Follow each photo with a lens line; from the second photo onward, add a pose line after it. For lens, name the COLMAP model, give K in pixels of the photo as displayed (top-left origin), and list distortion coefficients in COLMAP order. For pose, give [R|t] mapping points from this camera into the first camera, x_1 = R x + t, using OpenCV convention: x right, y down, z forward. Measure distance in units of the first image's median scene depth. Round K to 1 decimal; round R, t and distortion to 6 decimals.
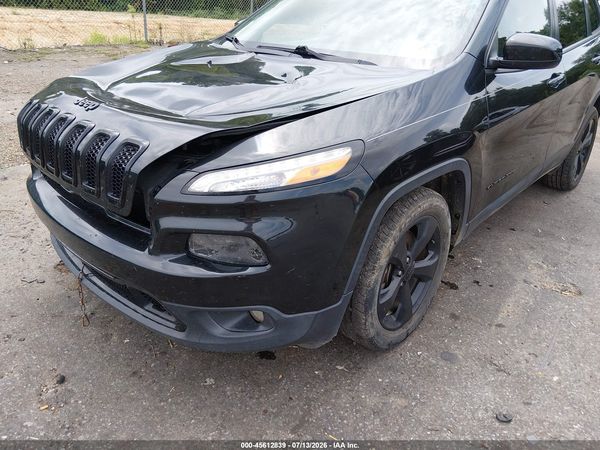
lens RADIAL K [[447.4, 0, 300.8], [0, 447.4, 238.6], [0, 0, 1]] dist [0.094279, -0.143322]
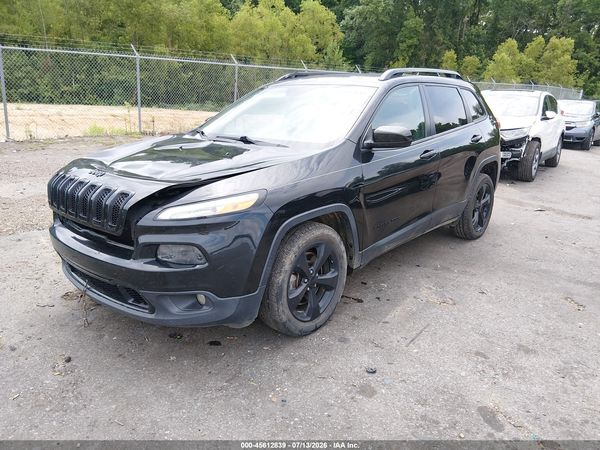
lens RADIAL K [[447.4, 0, 300.8], [0, 447.4, 238.6], [0, 0, 1]] dist [0.094279, -0.143322]
pose [[0.999409, -0.025315, 0.023241, 0.178232], [0.028910, 0.984962, -0.170333, 0.196065], [-0.018579, 0.170904, 0.985112, -0.479730]]
